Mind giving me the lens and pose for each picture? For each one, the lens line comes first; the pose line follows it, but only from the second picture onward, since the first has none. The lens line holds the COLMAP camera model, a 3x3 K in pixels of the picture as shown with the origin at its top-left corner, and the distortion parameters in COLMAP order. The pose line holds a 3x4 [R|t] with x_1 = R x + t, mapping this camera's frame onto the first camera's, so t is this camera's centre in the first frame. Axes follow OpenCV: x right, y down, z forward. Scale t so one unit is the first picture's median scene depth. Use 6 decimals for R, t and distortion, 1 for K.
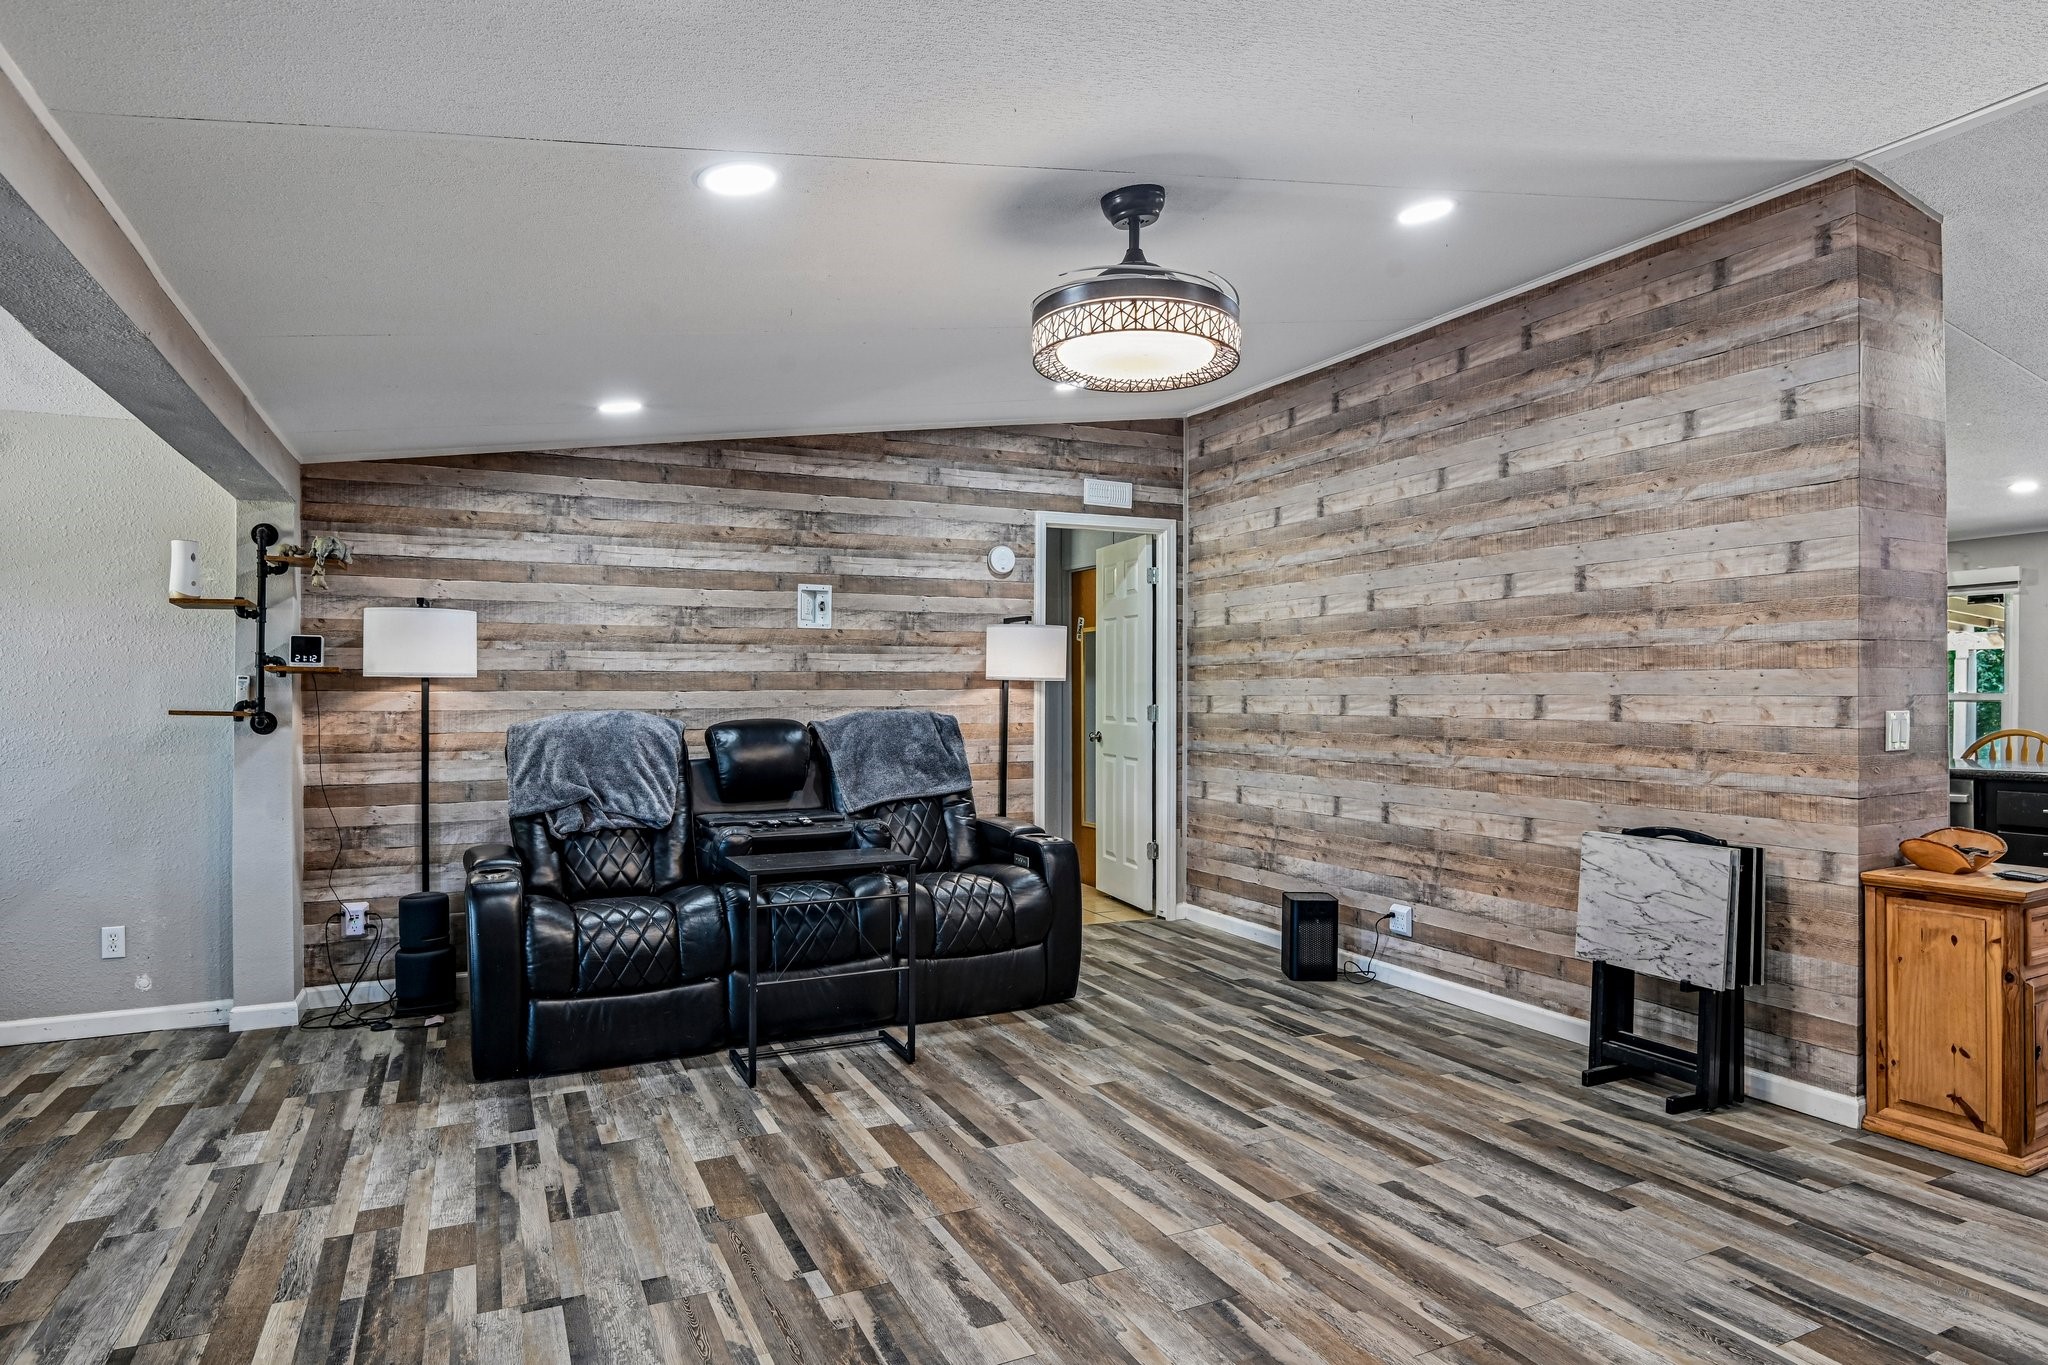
lens RADIAL K [[1143.2, 0, 1038.1], [0, 1143.2, 693.3], [0, 0, 1]] dist [0.000500, -0.022016]
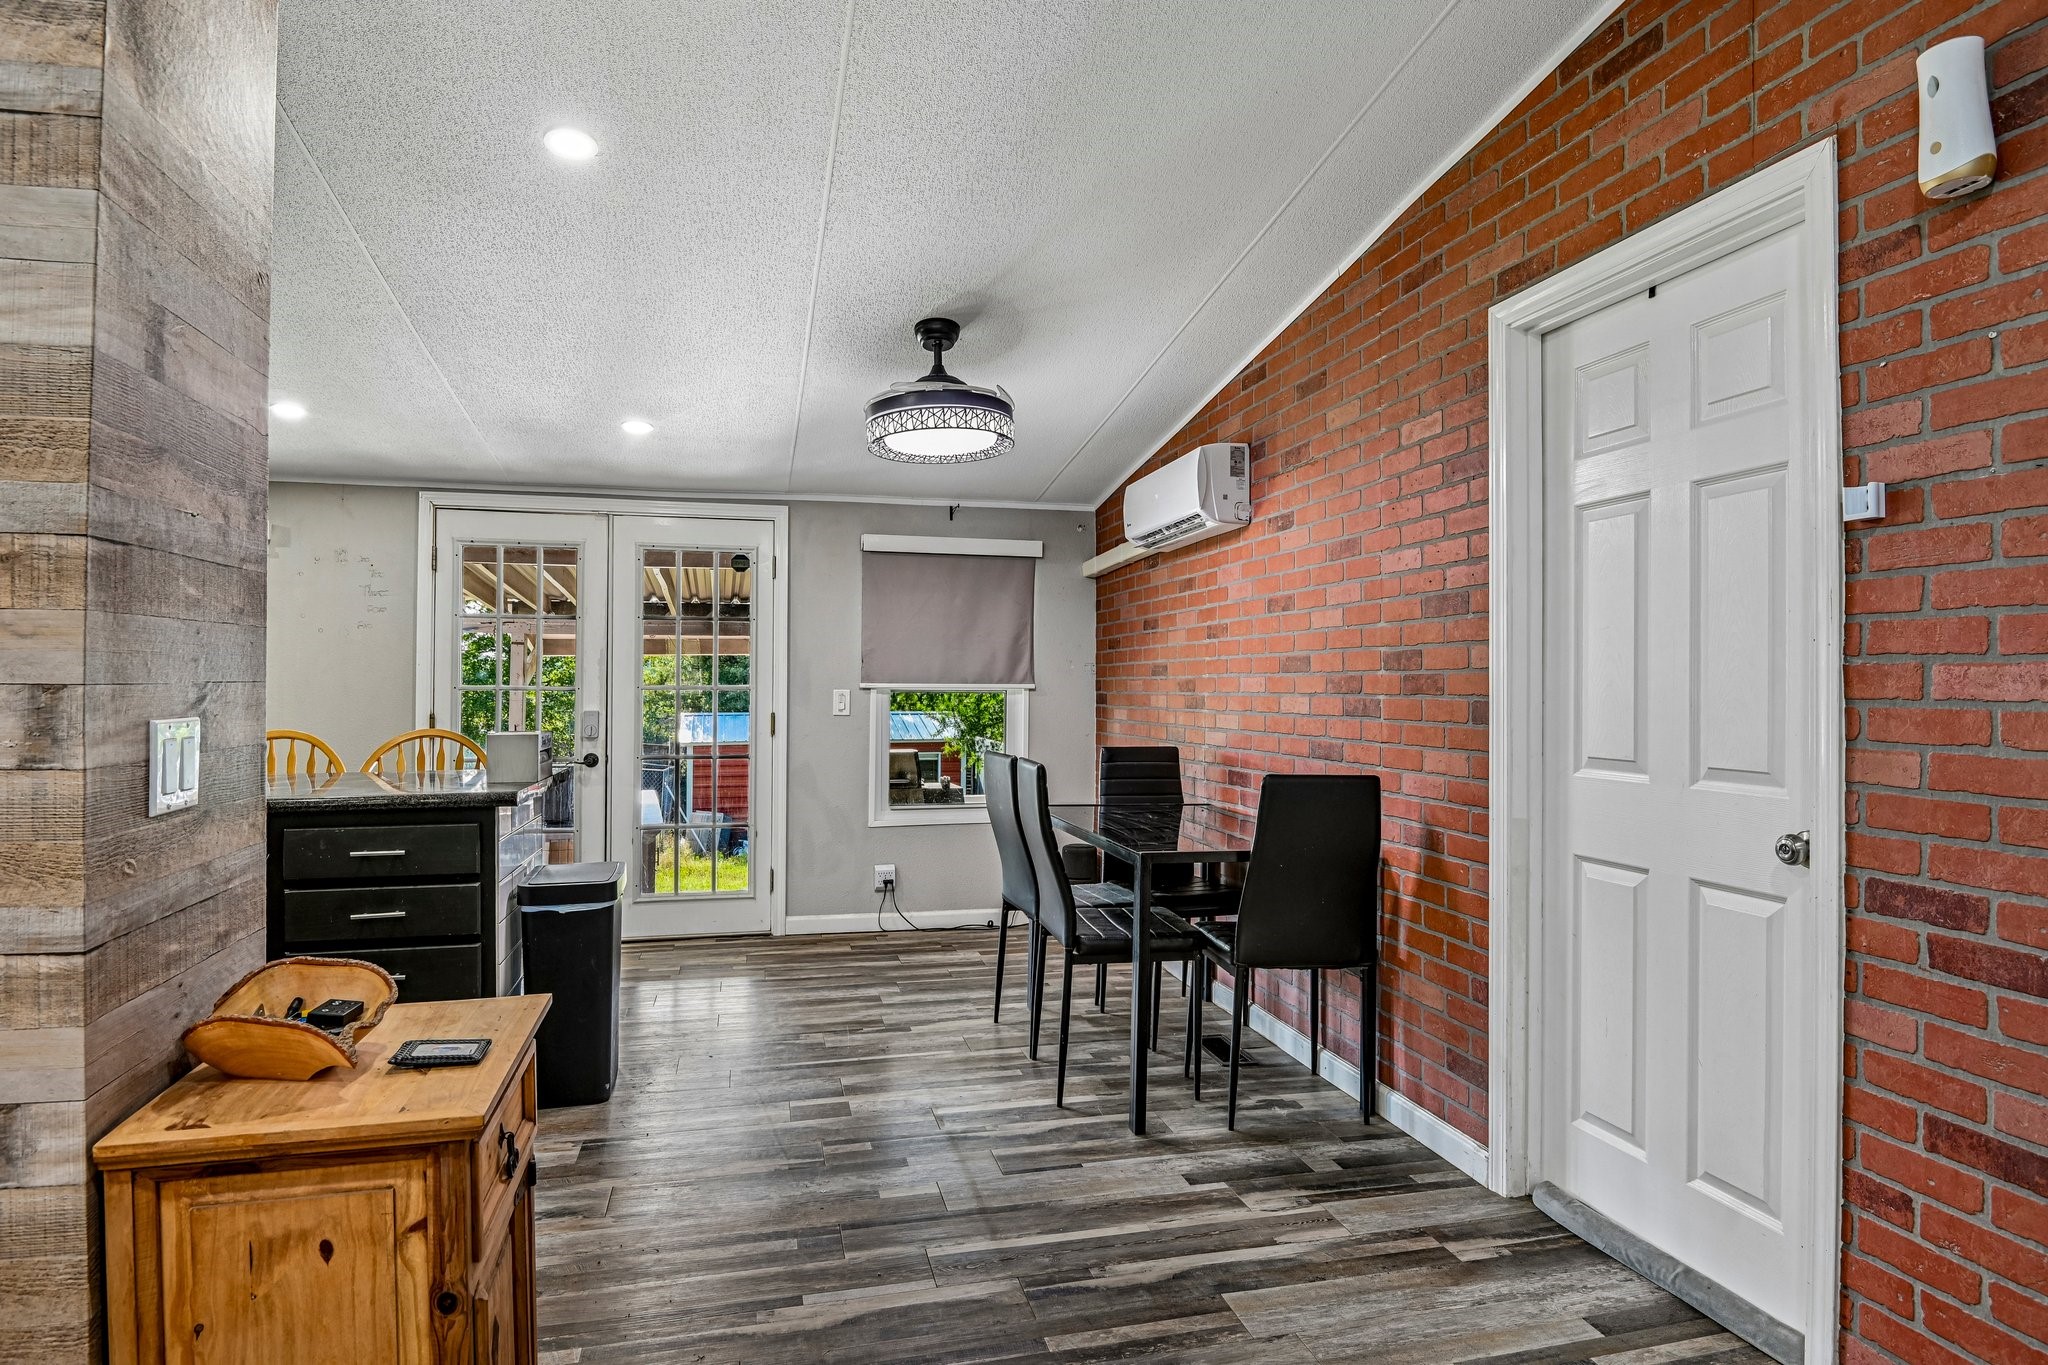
lens RADIAL K [[1126.9, 0, 1024.1], [0, 1126.9, 681.5], [0, 0, 1]] dist [-0.018632, -0.003904]
pose [[0.213345, 0.005871, 0.976959, 0.410193], [-0.003931, 0.999979, -0.005151, 0.002203], [-0.976969, -0.002741, 0.213364, 0.590791]]
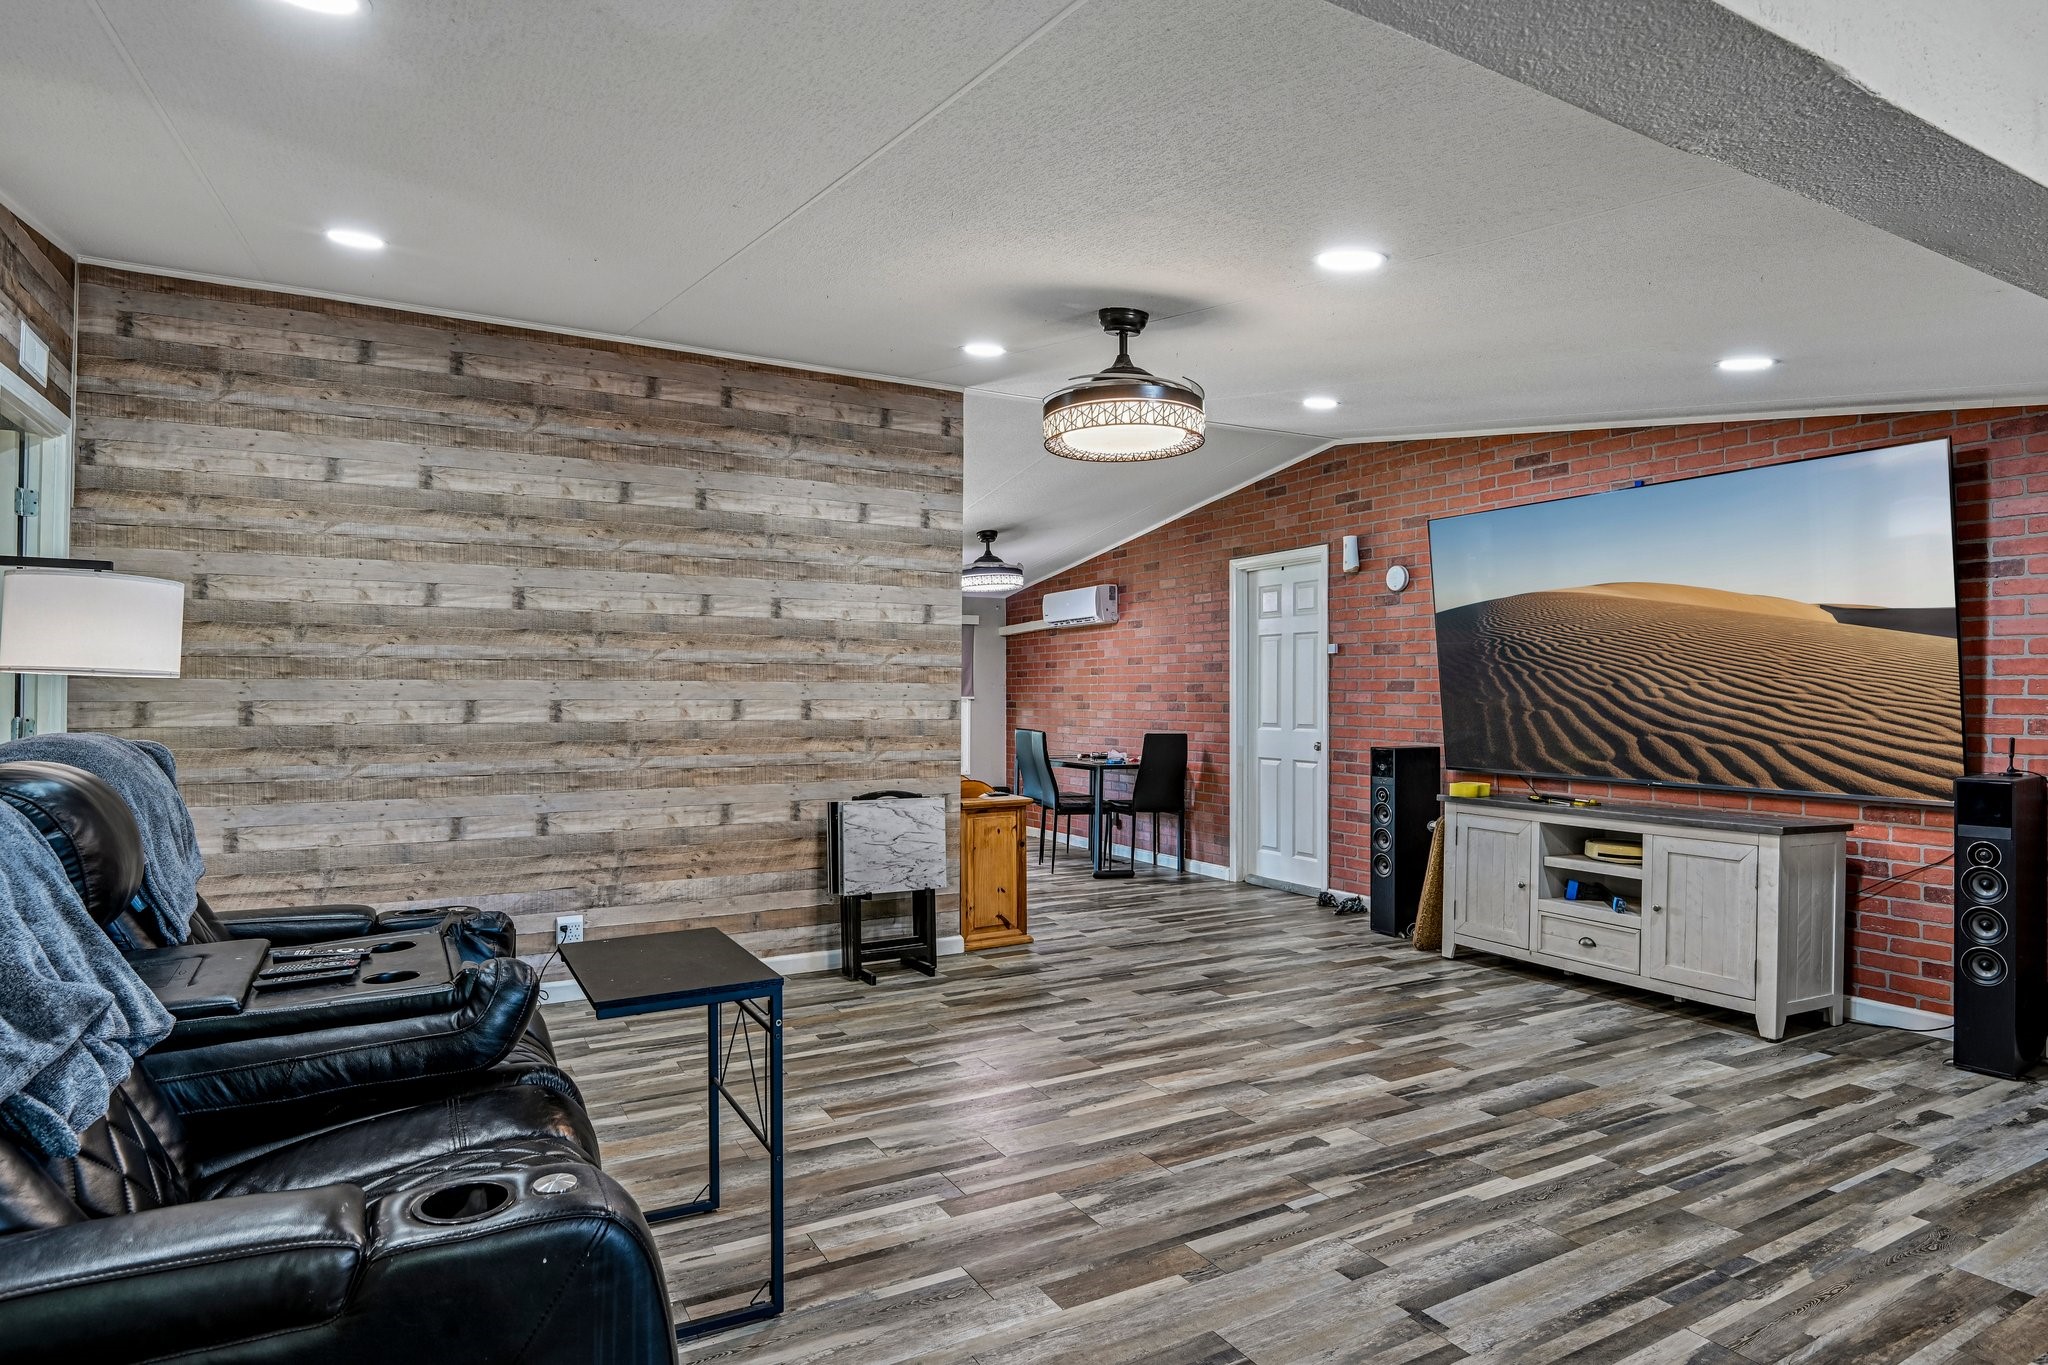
lens RADIAL K [[1119.8, 0, 1025.4], [0, 1119.8, 691.5], [0, 0, 1]] dist [-0.018482, -0.000934]
pose [[-0.045684, 0.004115, 0.998947, -0.938729], [-0.001550, 0.999990, -0.004191, -0.003575], [-0.998955, -0.001739, -0.045677, 0.945485]]
